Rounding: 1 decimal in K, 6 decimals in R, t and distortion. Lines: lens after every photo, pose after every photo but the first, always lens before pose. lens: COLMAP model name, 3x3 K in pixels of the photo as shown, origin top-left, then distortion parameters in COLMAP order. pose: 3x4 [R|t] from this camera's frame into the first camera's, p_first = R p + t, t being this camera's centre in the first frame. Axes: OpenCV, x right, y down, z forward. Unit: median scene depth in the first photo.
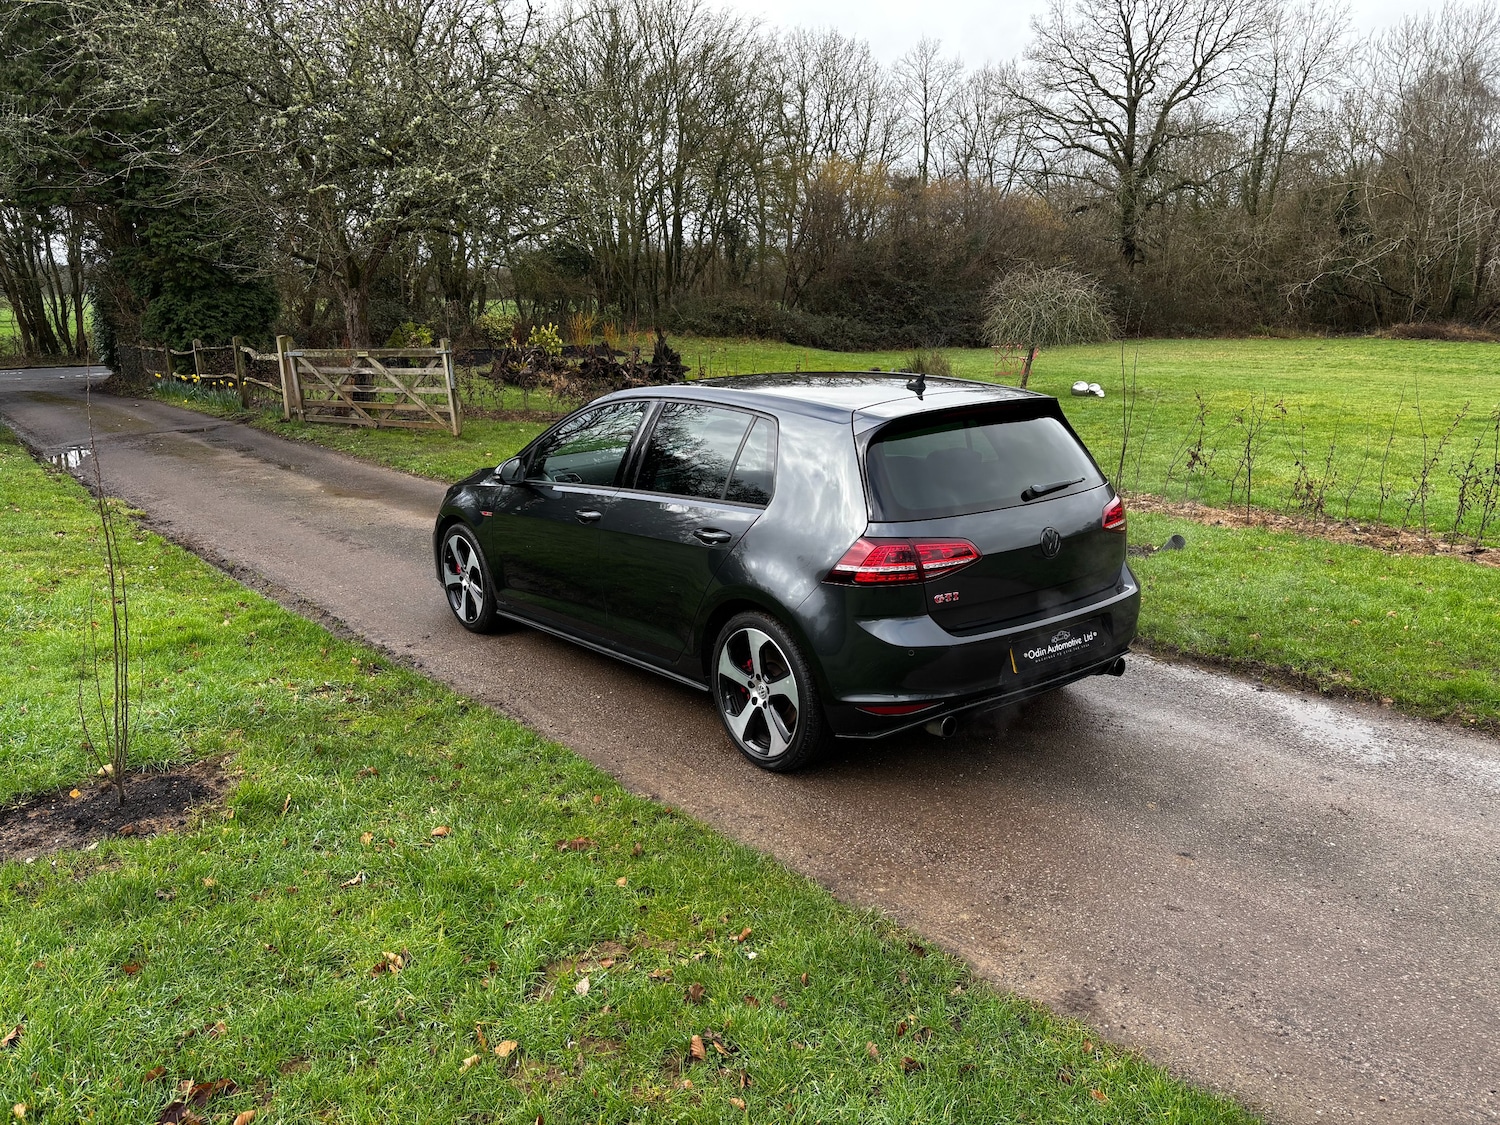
lens RADIAL K [[1136.8, 0, 752.3], [0, 1136.8, 571.8], [0, 0, 1]] dist [0.040110, -0.035609]
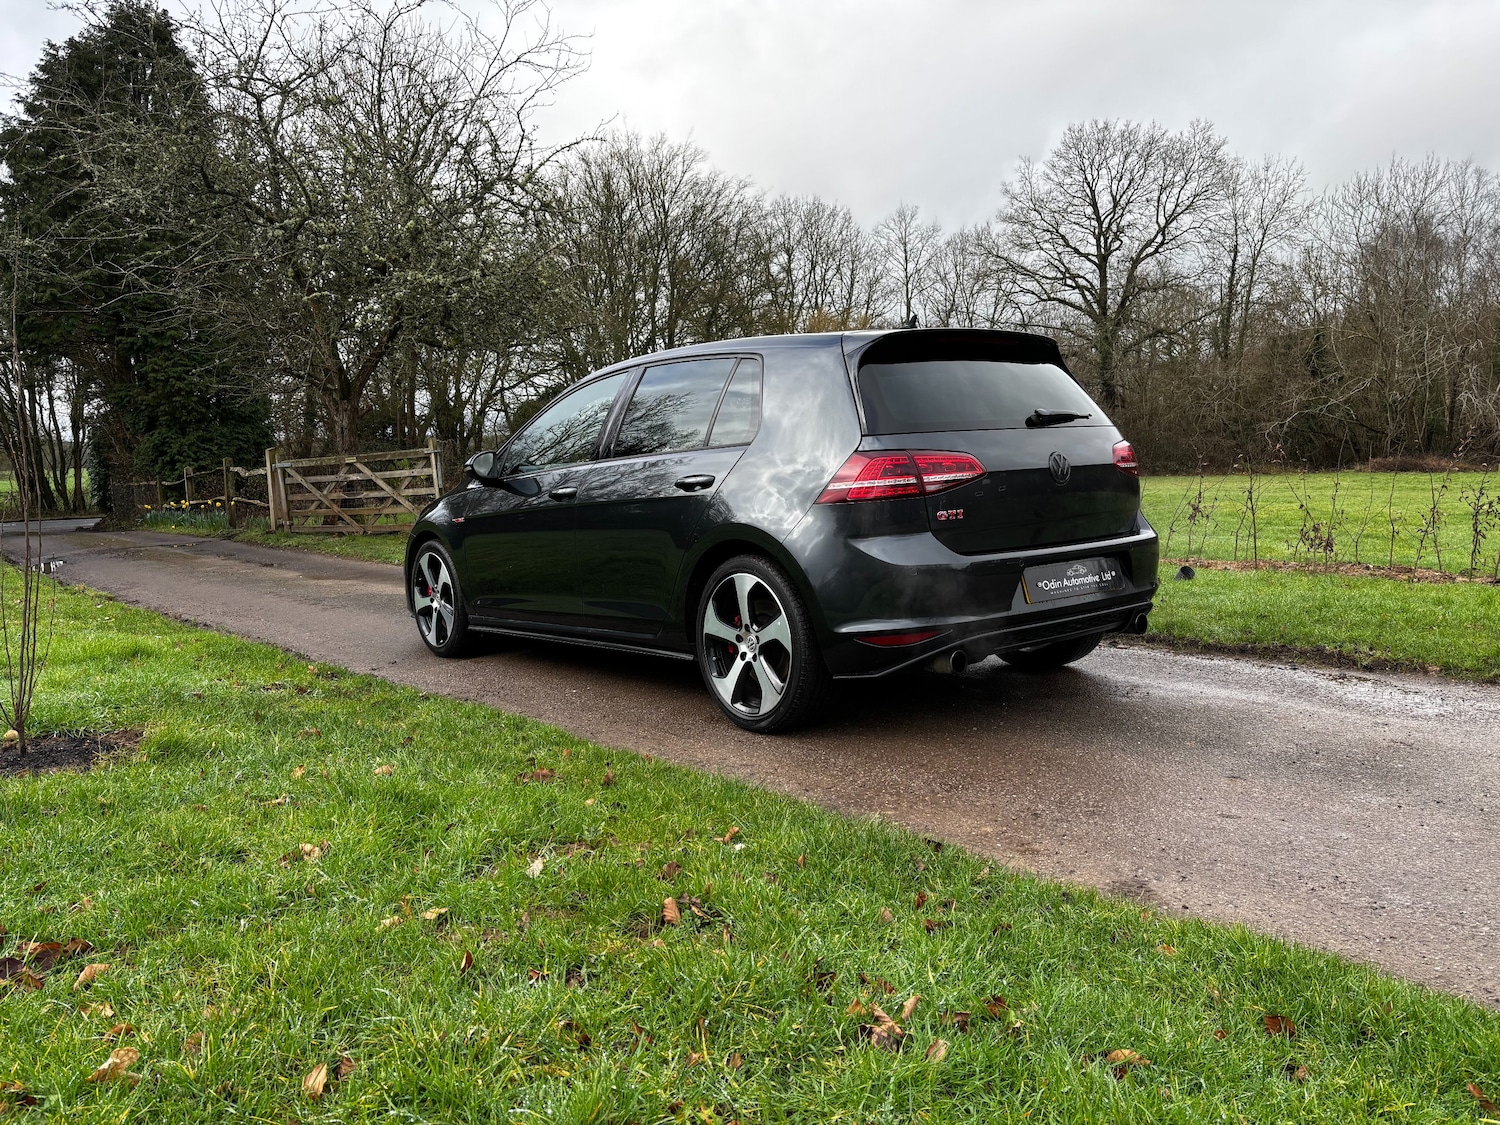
lens RADIAL K [[1136.8, 0, 757.4], [0, 1136.8, 564.8], [0, 0, 1]] dist [0.040110, -0.035609]
pose [[0.999783, -0.018656, 0.009312, 0.001994], [0.019800, 0.989448, -0.143531, 0.054347], [-0.006536, 0.143684, 0.989602, 0.029608]]
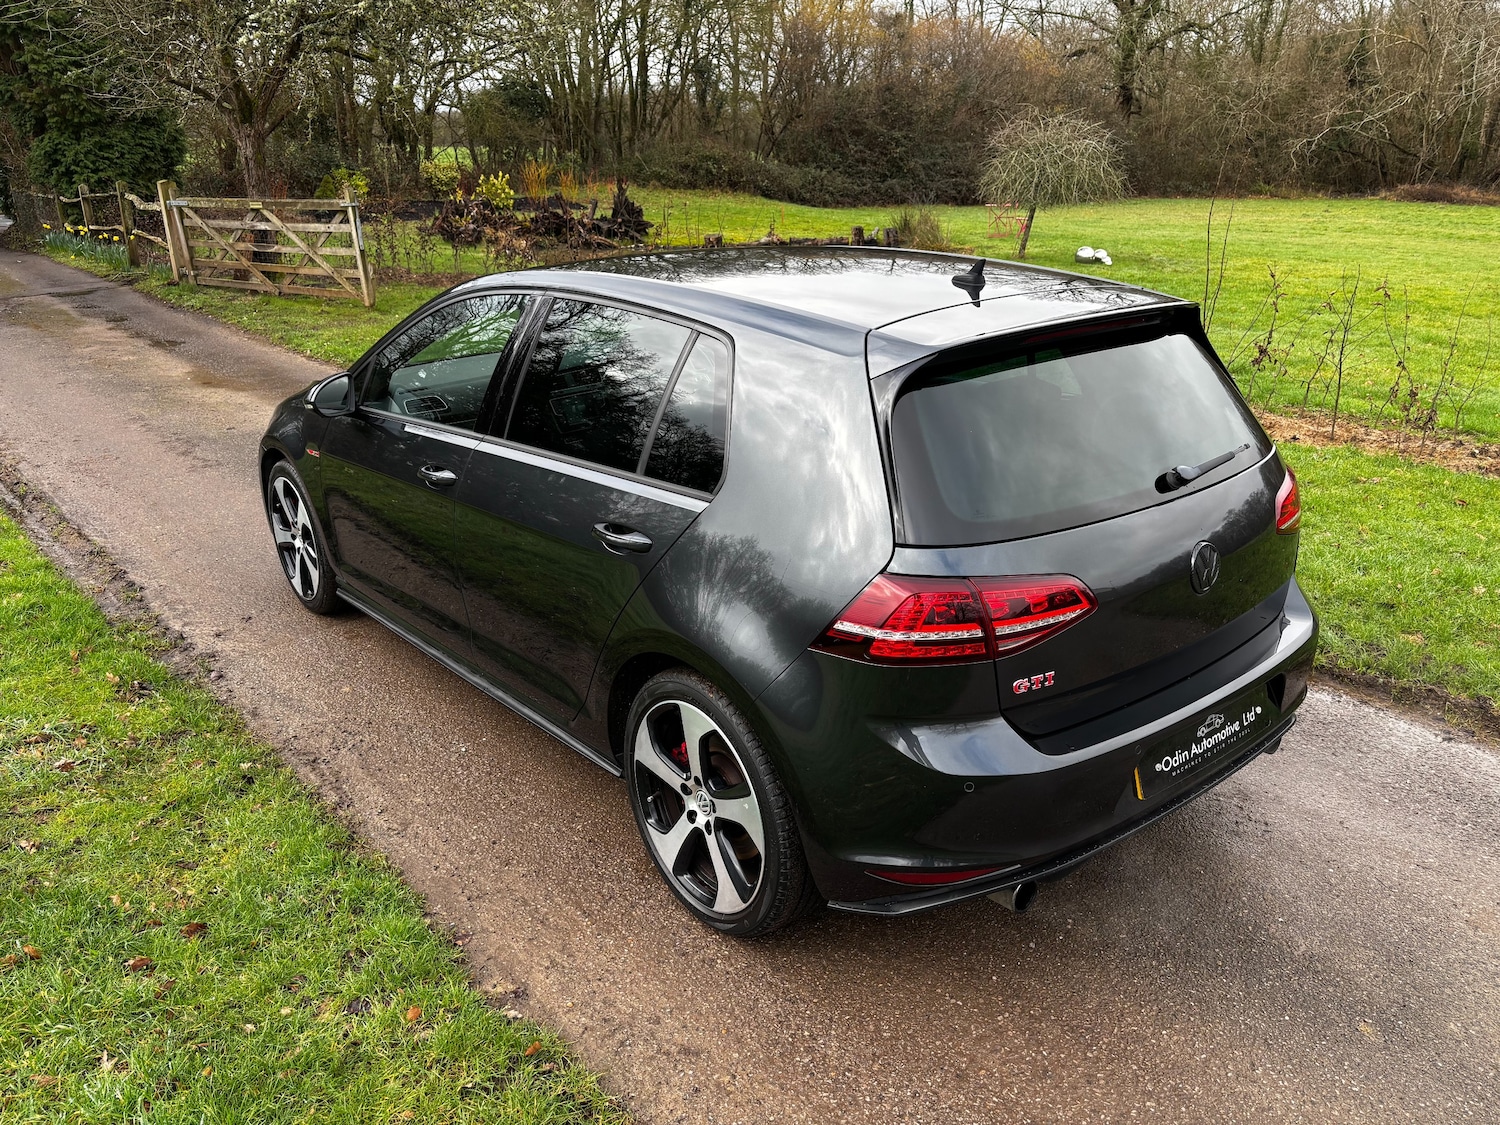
lens RADIAL K [[1136.8, 0, 756.7], [0, 1136.8, 571.7], [0, 0, 1]] dist [0.040110, -0.035609]
pose [[0.999601, 0.003911, 0.027984, 0.005974], [-0.007202, 0.992930, 0.118482, -0.027342], [-0.027323, -0.118637, 0.992562, 0.131334]]
